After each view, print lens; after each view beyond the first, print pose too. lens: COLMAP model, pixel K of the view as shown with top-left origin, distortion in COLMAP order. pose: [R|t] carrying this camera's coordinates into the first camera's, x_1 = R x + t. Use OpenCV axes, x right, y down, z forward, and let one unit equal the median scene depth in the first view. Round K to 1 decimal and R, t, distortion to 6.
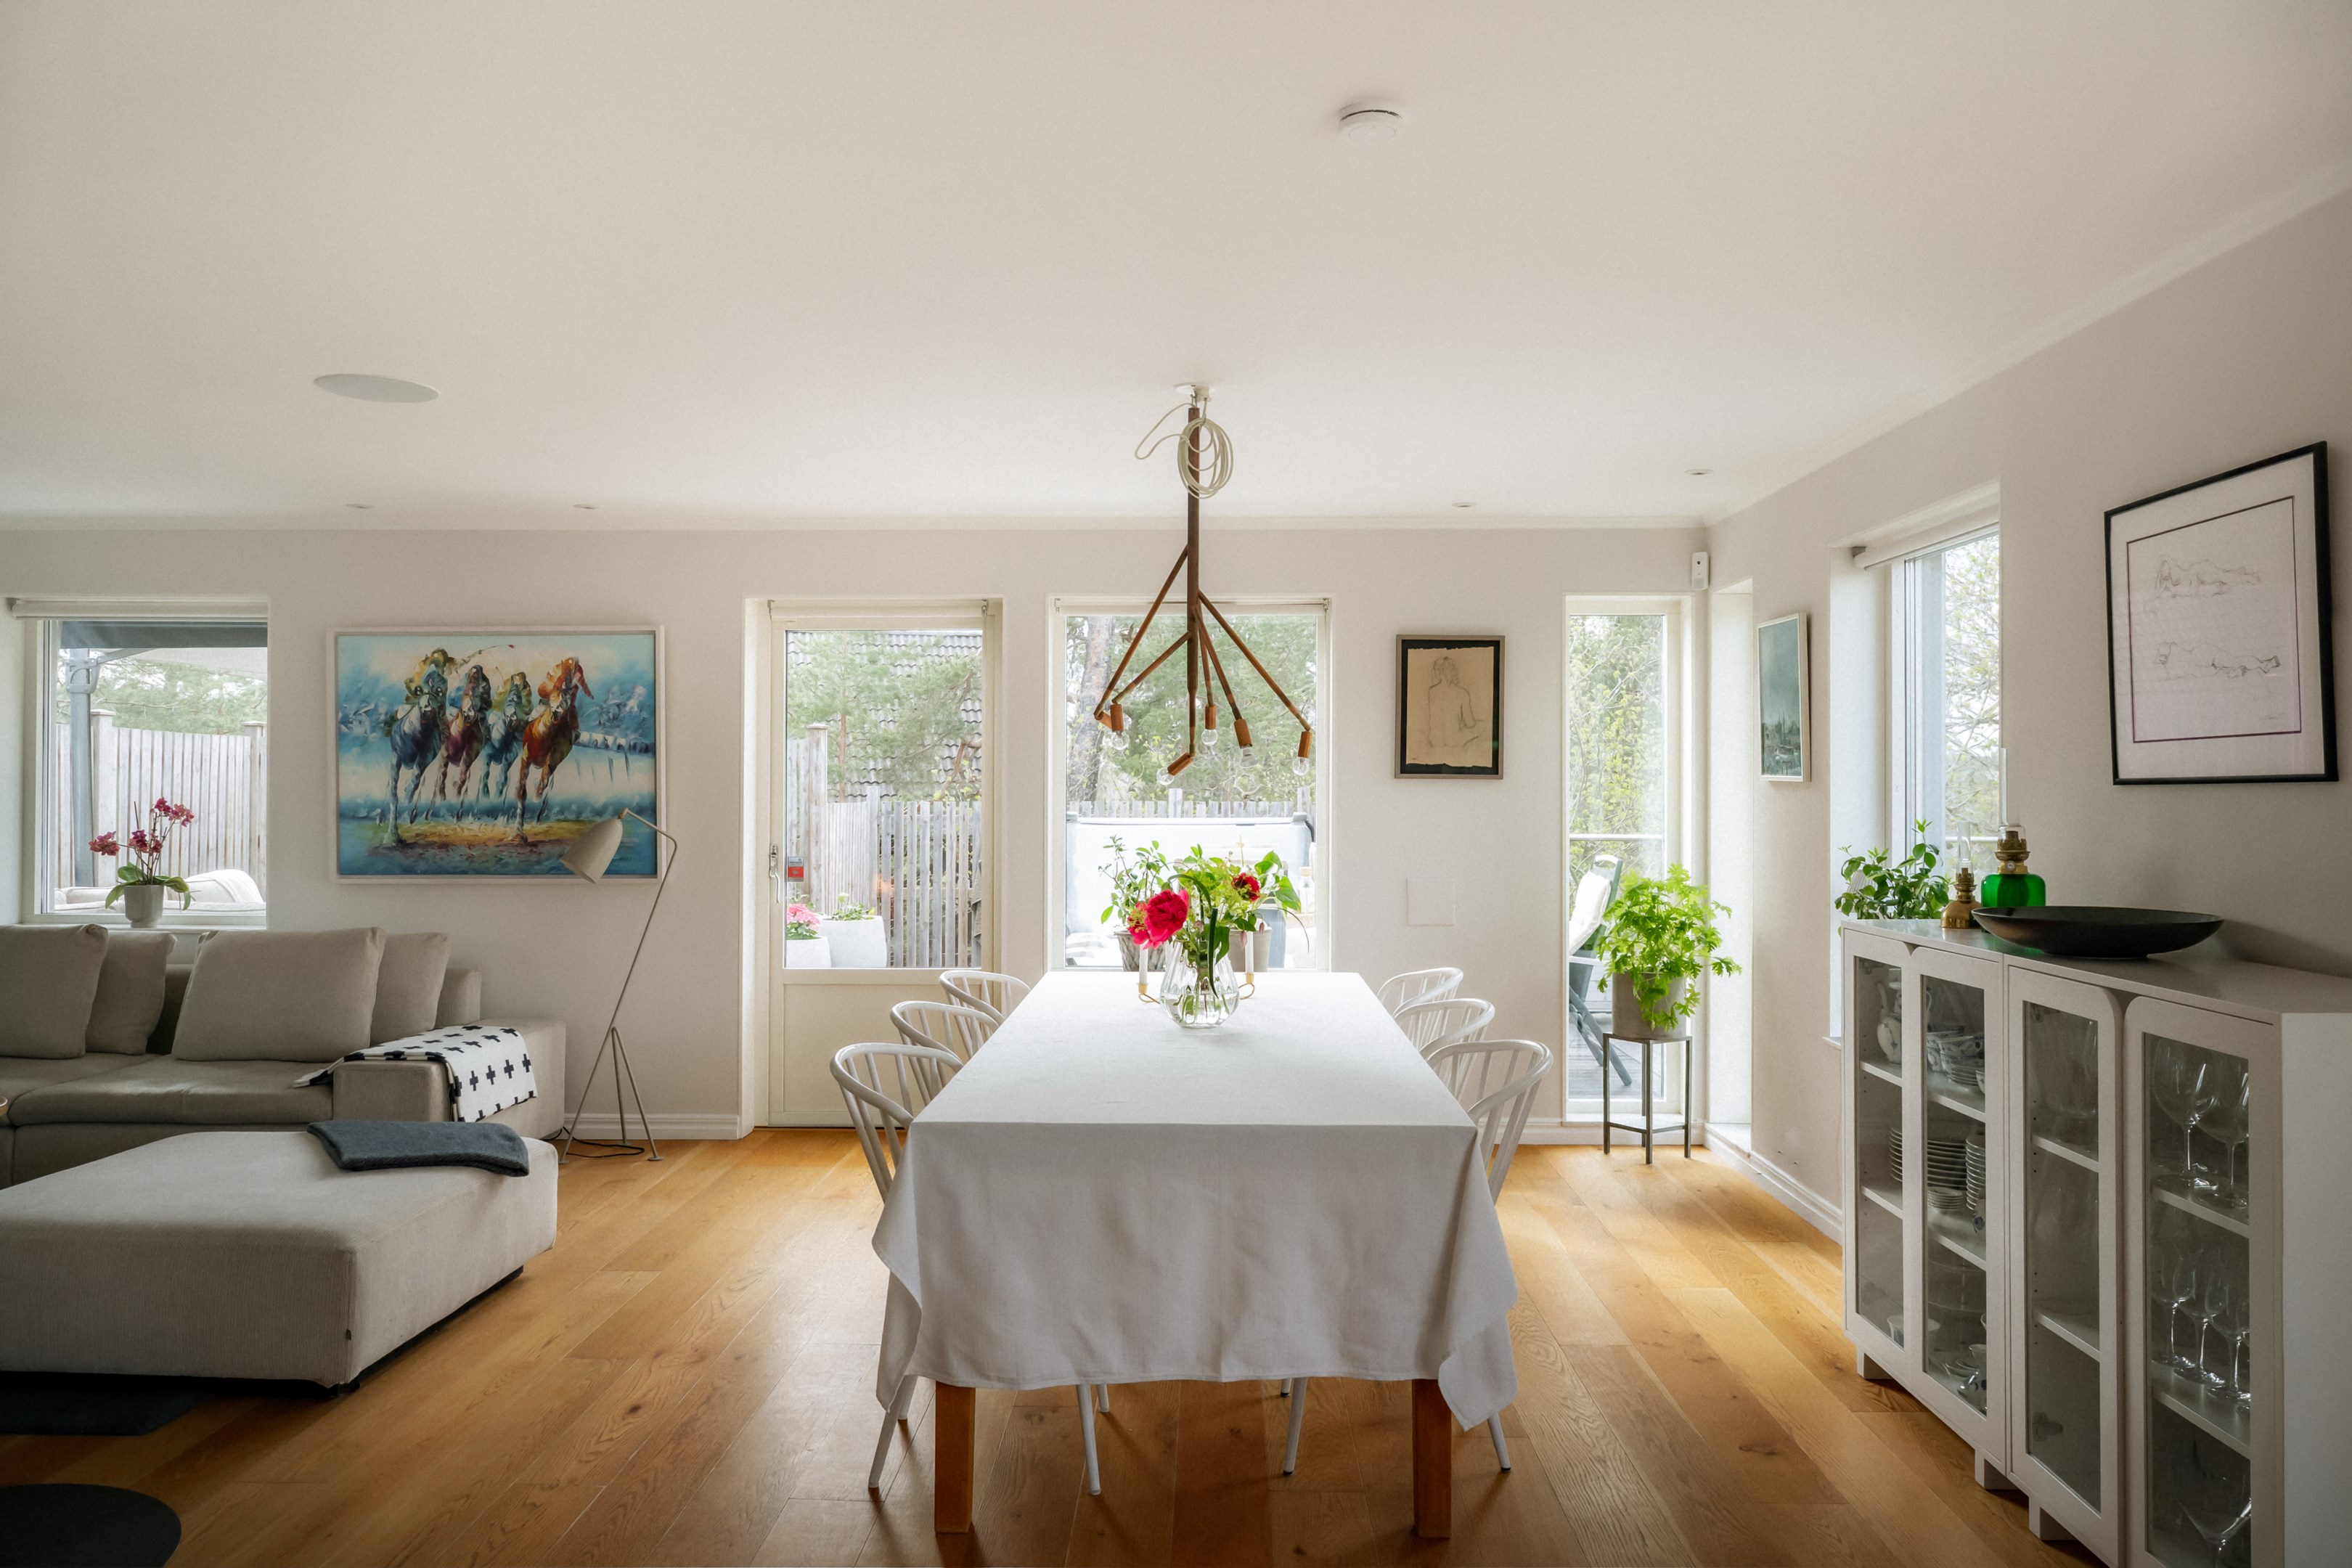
lens RADIAL K [[1642.8, 0, 1176.0], [0, 1642.8, 784.0], [0, 0, 1]] dist [-0.004042, -0.001261]
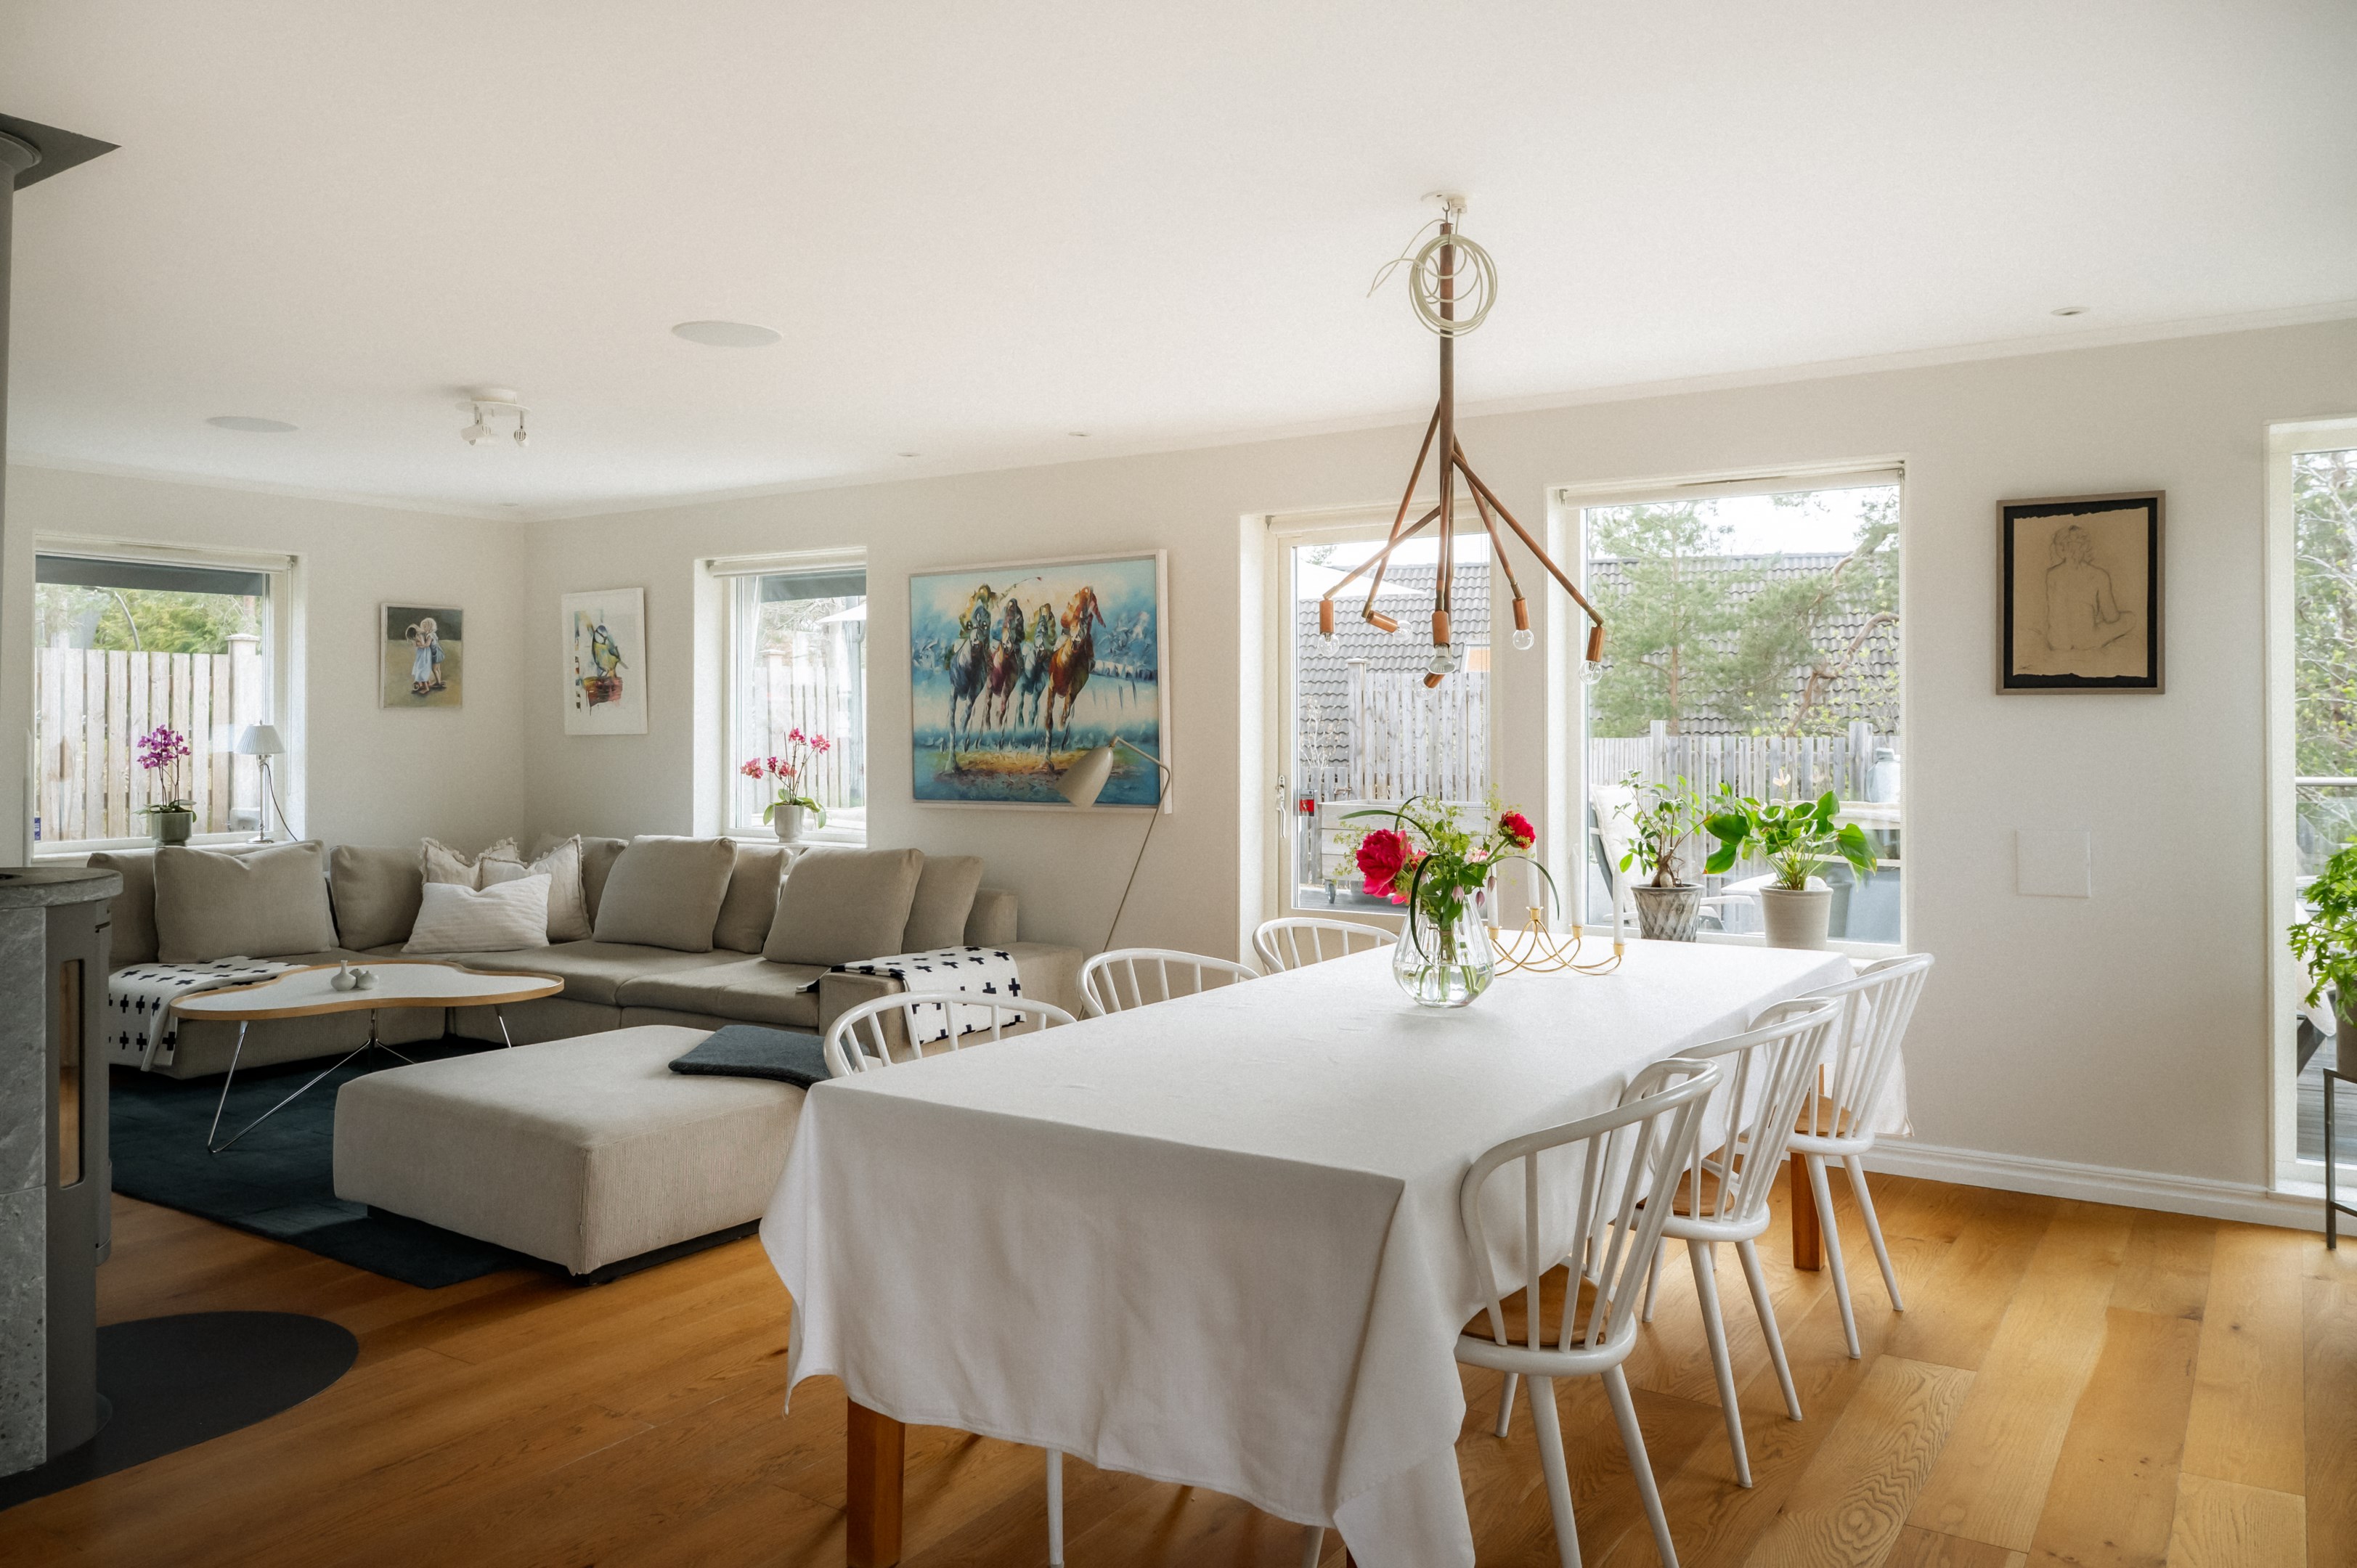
lens RADIAL K [[1663.8, 0, 1174.5], [0, 1663.8, 722.0], [0, 0, 1]] dist [-0.005344, -0.001794]
pose [[0.846635, -0.006202, -0.532138, 0.216637], [0.005291, 0.999981, -0.003236, 0.009202], [0.532148, -0.000076, 0.846652, 0.167976]]
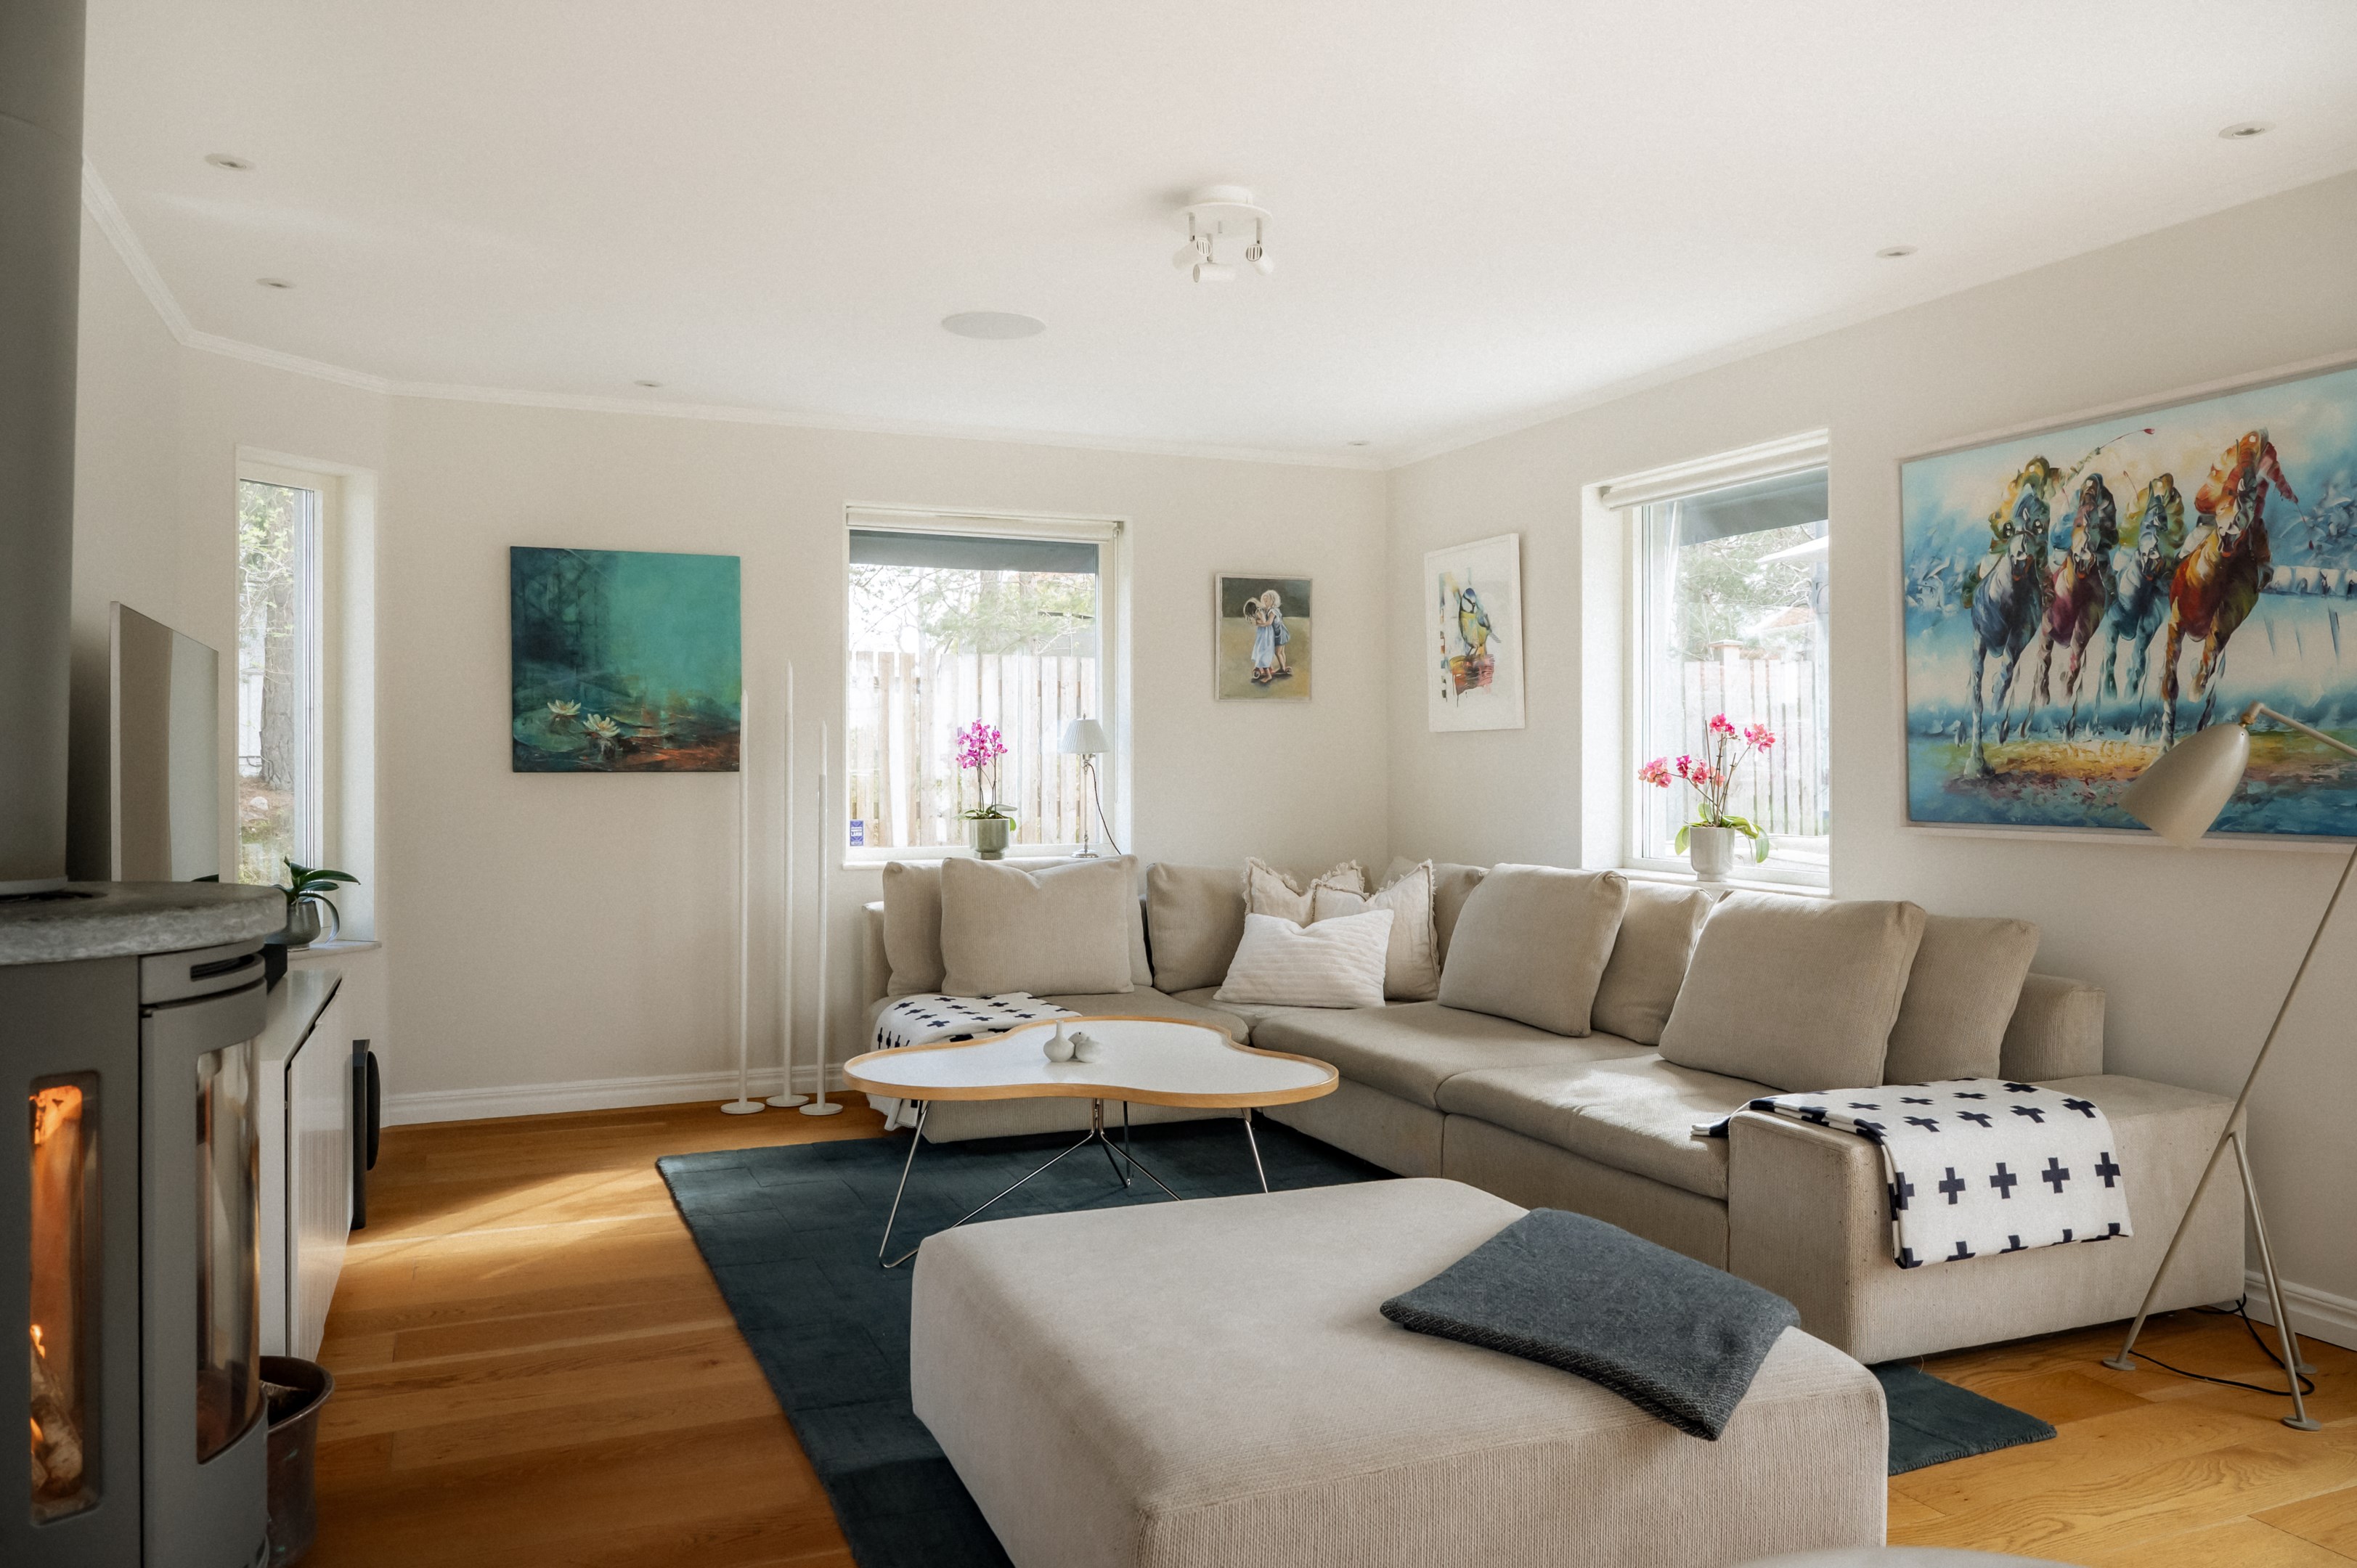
lens RADIAL K [[1652.7, 0, 1155.5], [0, 1652.7, 752.4], [0, 0, 1]] dist [0.001502, -0.001747]
pose [[0.406791, -0.007230, -0.913493, -0.019232], [0.005004, 0.999971, -0.005686, 0.029863], [0.913508, -0.002258, 0.406816, 0.447694]]
